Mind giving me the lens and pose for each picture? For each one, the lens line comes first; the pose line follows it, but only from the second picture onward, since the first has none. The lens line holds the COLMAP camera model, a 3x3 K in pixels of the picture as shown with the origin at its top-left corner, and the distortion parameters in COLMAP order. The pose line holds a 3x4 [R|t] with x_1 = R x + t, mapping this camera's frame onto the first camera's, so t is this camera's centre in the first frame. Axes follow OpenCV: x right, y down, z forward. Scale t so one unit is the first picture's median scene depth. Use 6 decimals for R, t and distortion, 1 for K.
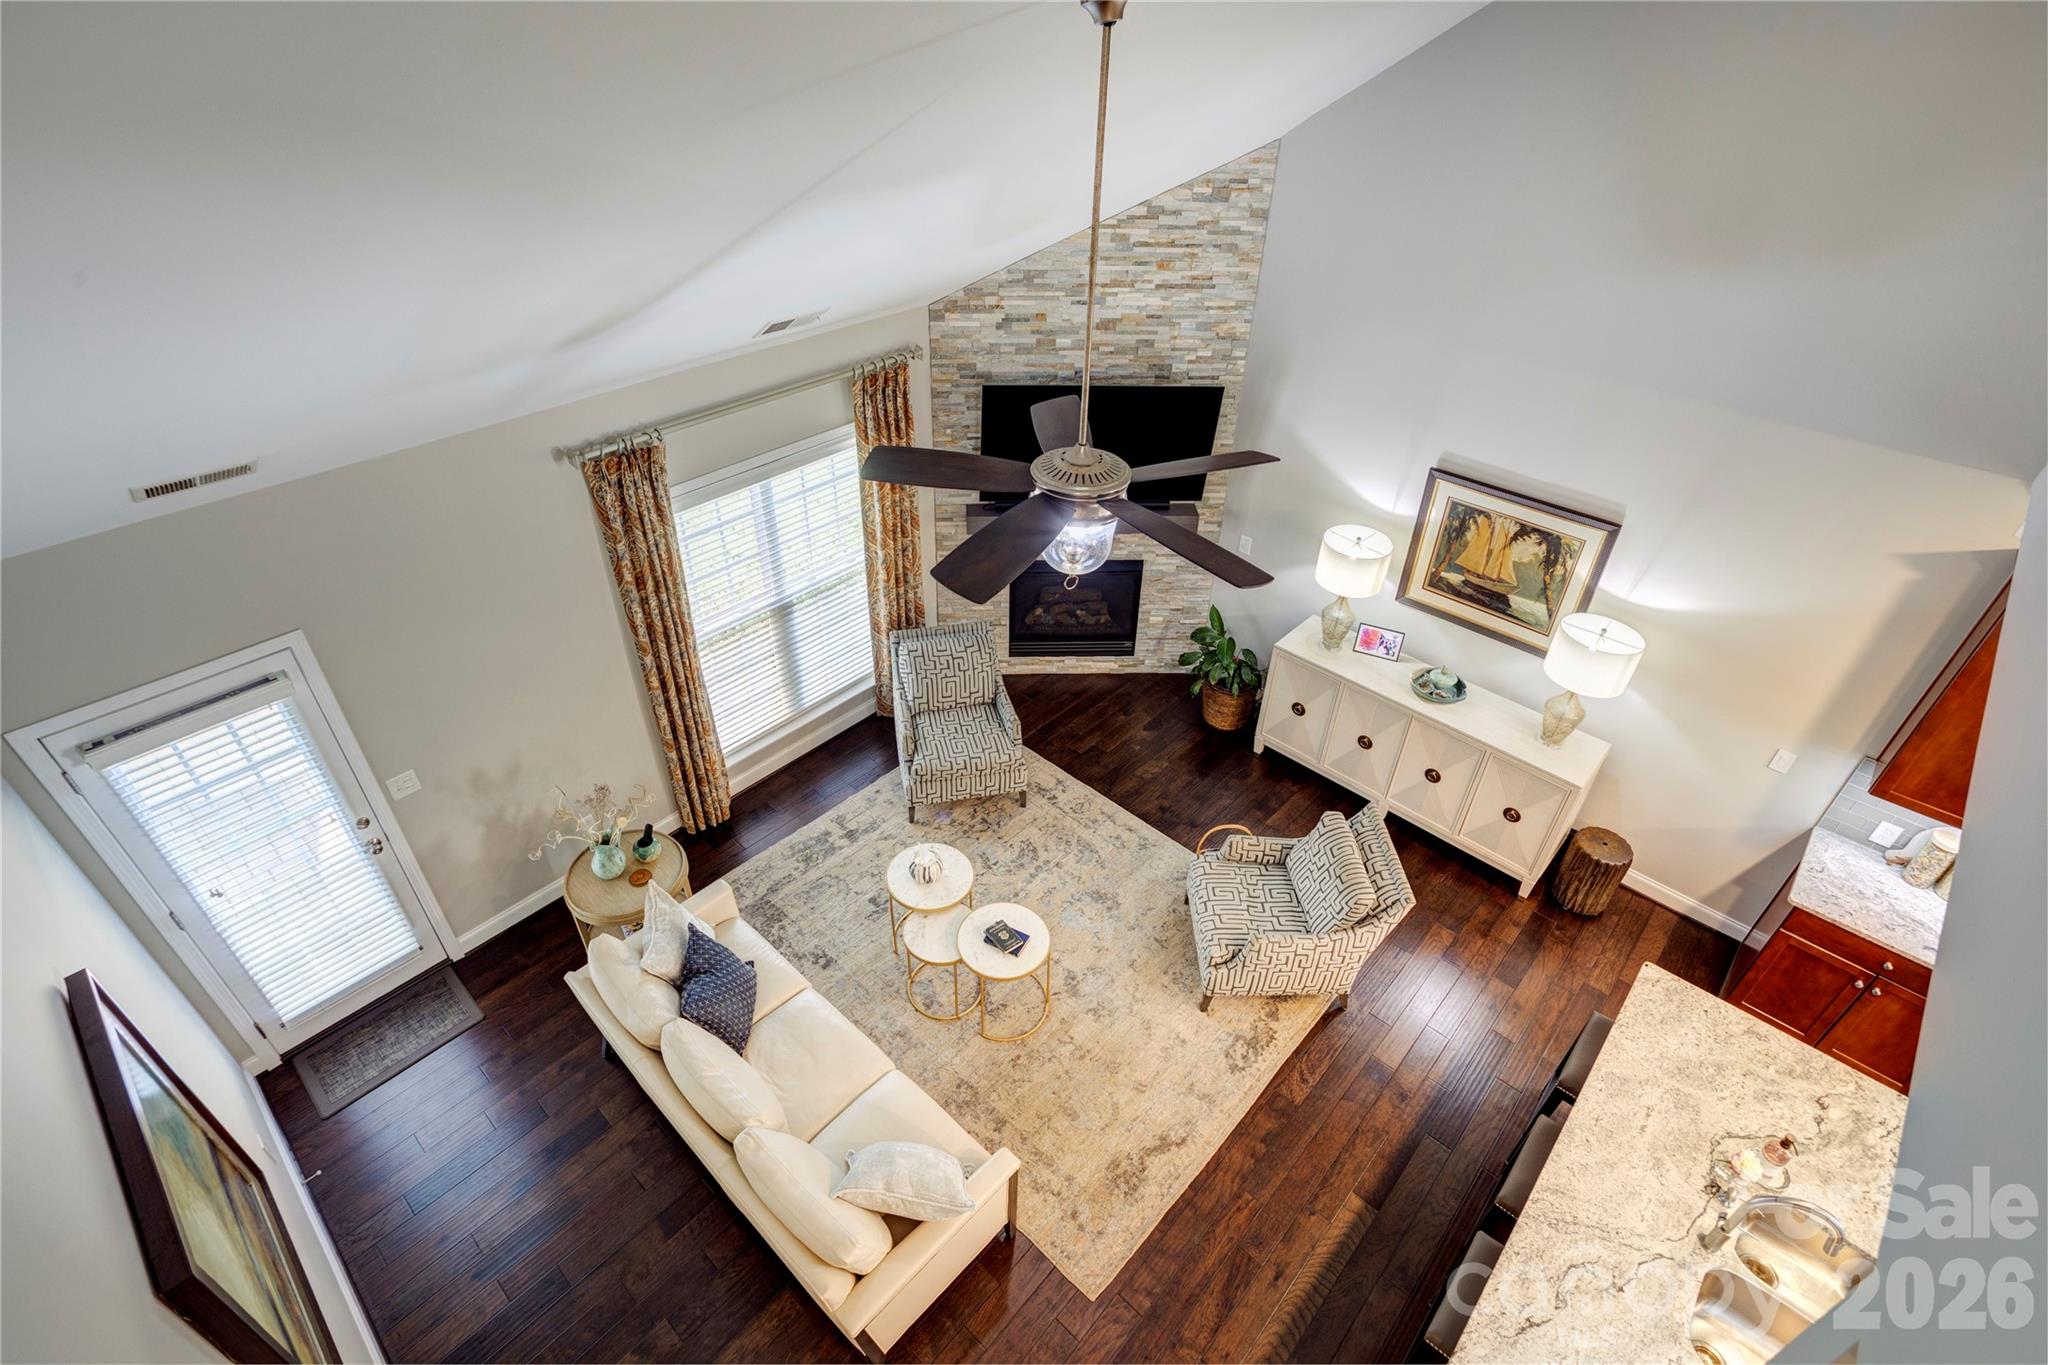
lens RADIAL K [[999.9, 0, 989.5], [0, 999.9, 611.6], [0, 0, 1]] dist [-0.031438, 0.021707]
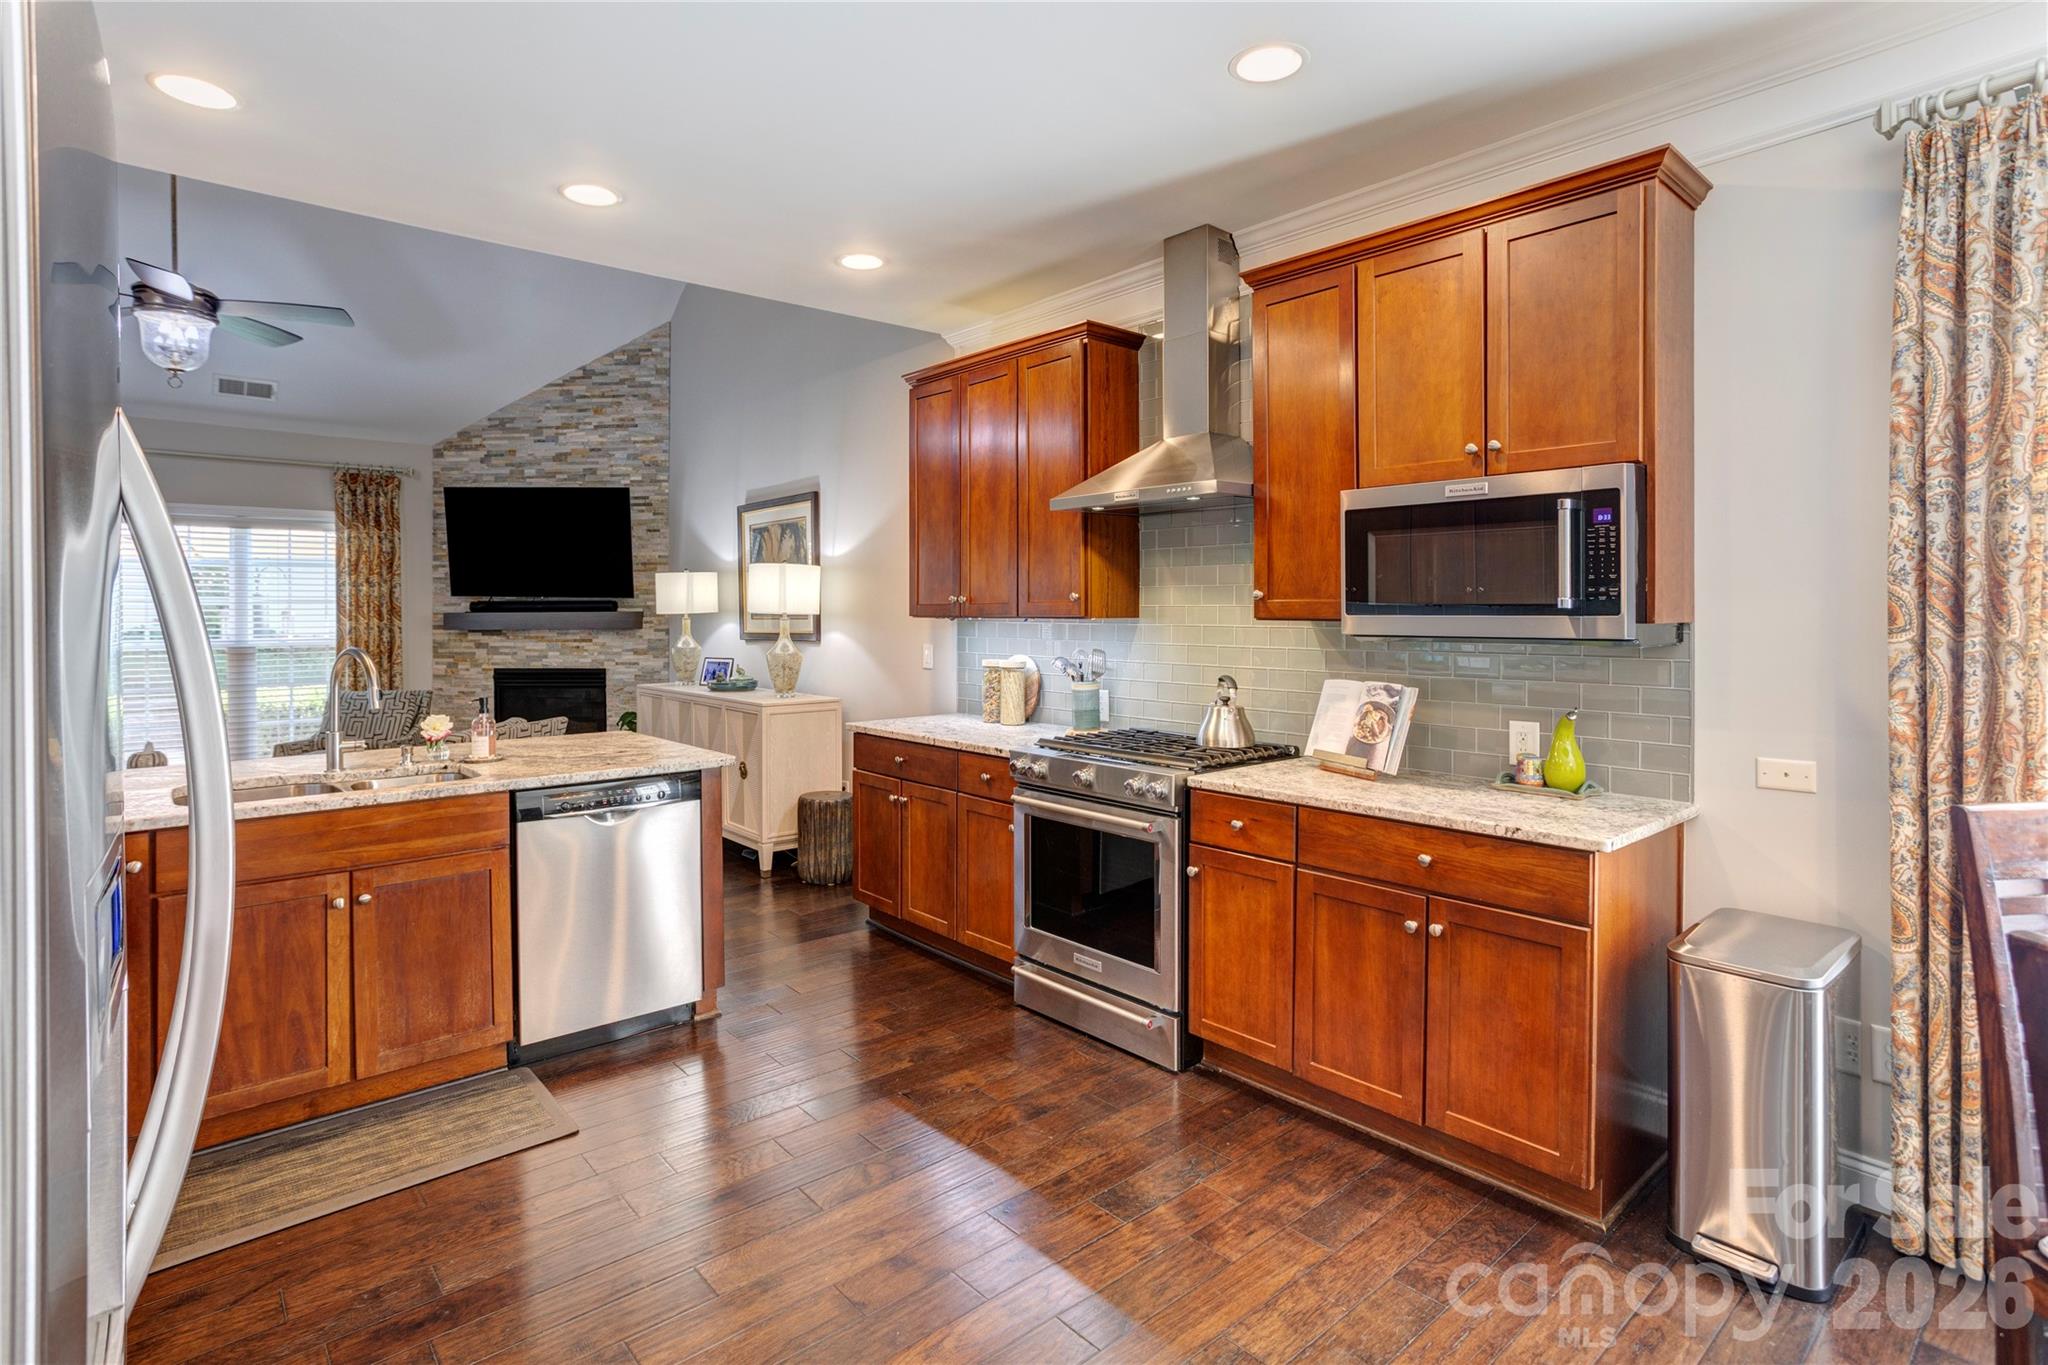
lens RADIAL K [[999.9, 0, 936.5], [0, 999.9, 606.7], [0, 0, 1]] dist [-0.031438, 0.021707]
pose [[0.990721, -0.010194, -0.135531, 0.816288], [-0.065977, 0.835740, -0.545147, 0.573019], [0.118826, 0.549030, 0.827313, 0.107264]]
